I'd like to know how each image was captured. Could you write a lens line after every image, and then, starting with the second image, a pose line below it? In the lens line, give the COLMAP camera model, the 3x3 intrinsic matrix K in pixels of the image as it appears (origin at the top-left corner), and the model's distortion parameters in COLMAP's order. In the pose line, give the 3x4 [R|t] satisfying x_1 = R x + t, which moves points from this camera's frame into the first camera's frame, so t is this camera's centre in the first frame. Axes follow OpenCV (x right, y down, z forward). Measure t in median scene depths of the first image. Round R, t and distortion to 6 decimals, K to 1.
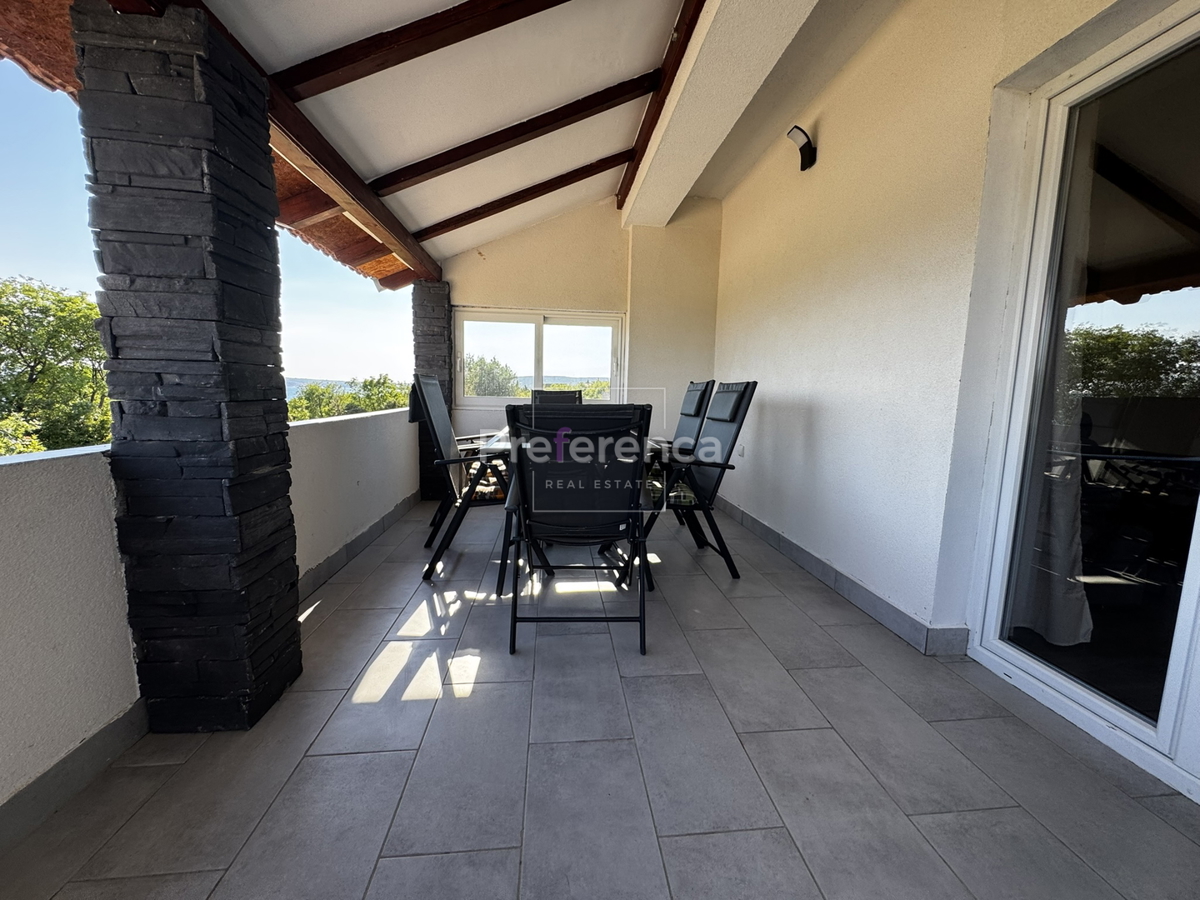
lens RADIAL K [[481.2, 0, 596.4], [0, 481.2, 447.1], [0, 0, 1]] dist [-0.005832, 0.001414]
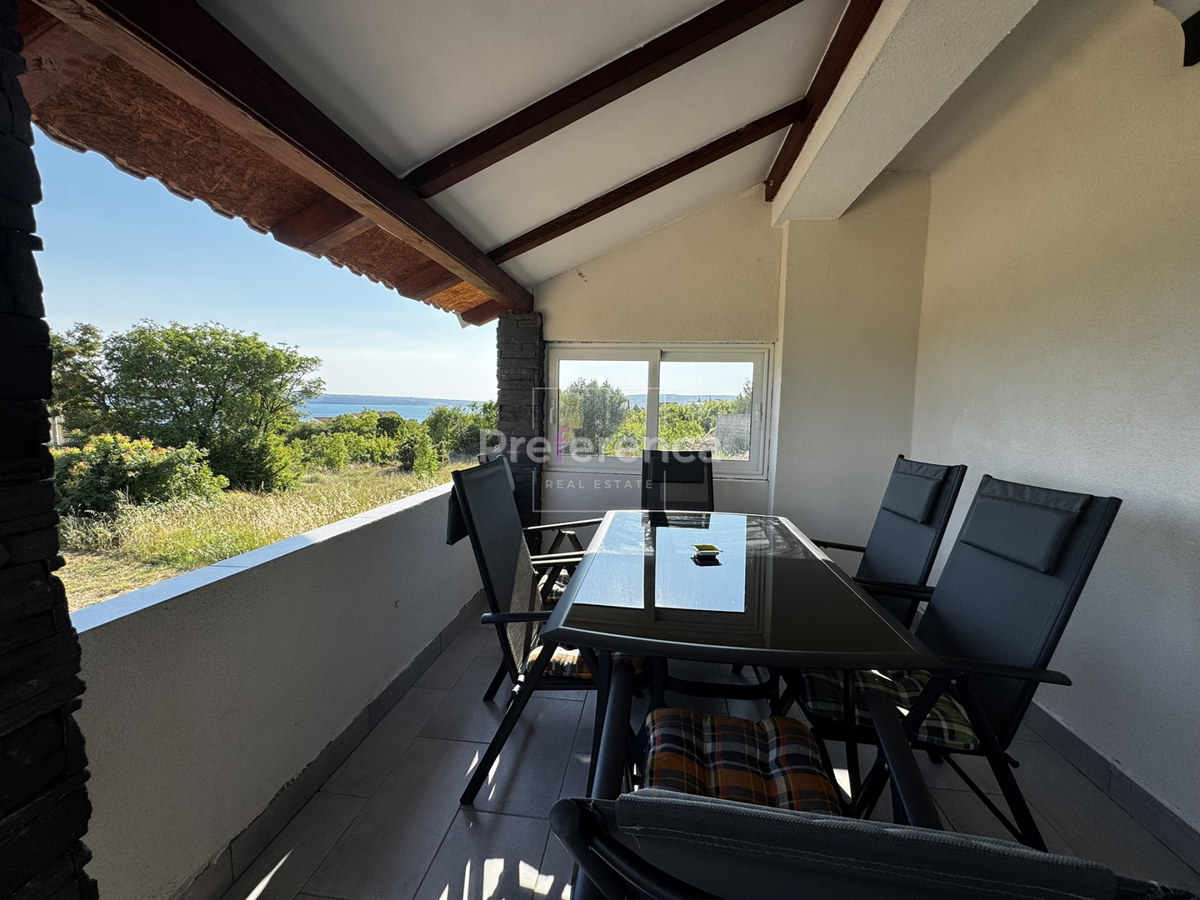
lens RADIAL K [[481.2, 0, 597.0], [0, 481.2, 447.7], [0, 0, 1]] dist [-0.005832, 0.001414]
pose [[0.974484, 0.013779, -0.224035, -0.038426], [-0.021933, 0.999183, -0.033947, -0.098966], [0.223385, 0.037995, 0.973990, 0.264969]]
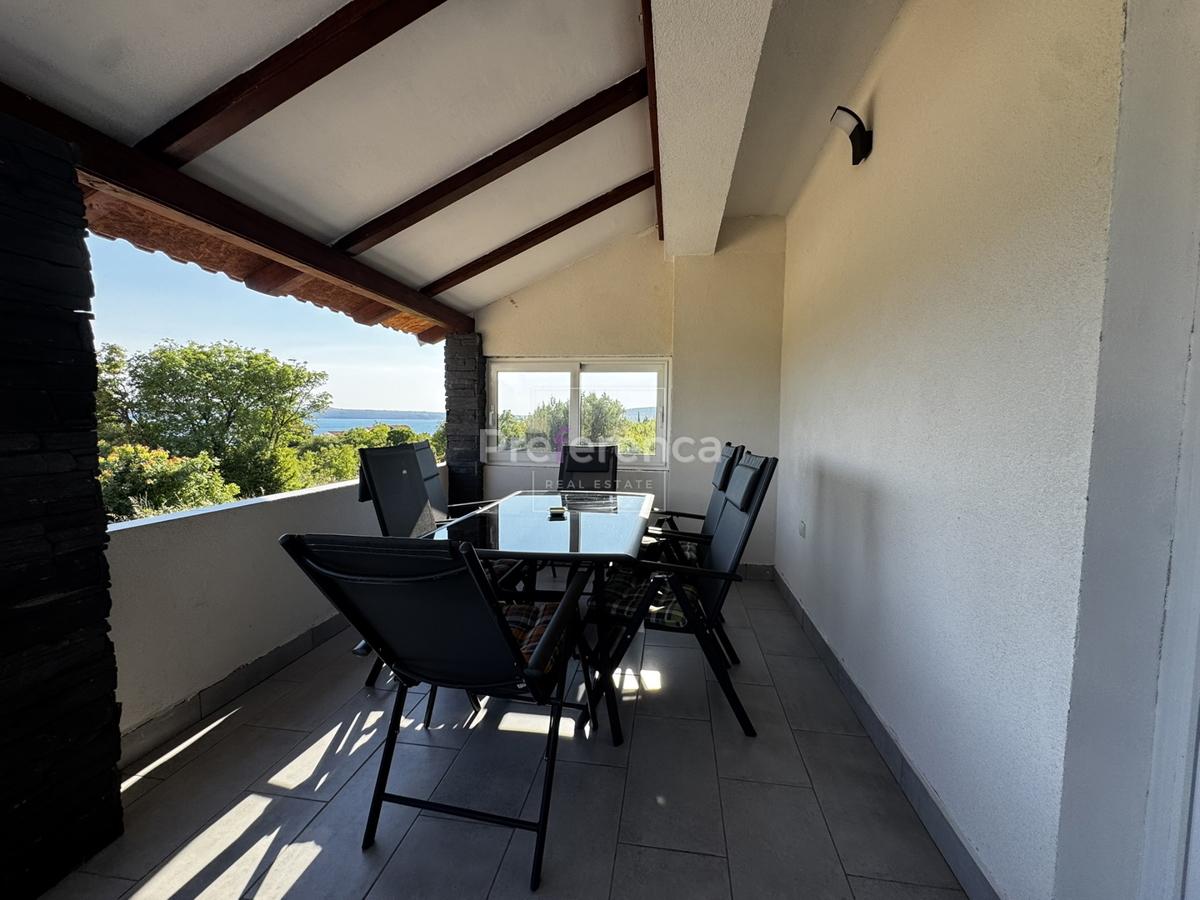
lens RADIAL K [[481.2, 0, 596.0], [0, 481.2, 447.7], [0, 0, 1]] dist [-0.005832, 0.001414]
pose [[0.968684, 0.001843, -0.248290, 0.156189], [-0.017080, 0.998098, -0.059229, -0.065366], [0.247709, 0.061615, 0.966873, 0.151756]]
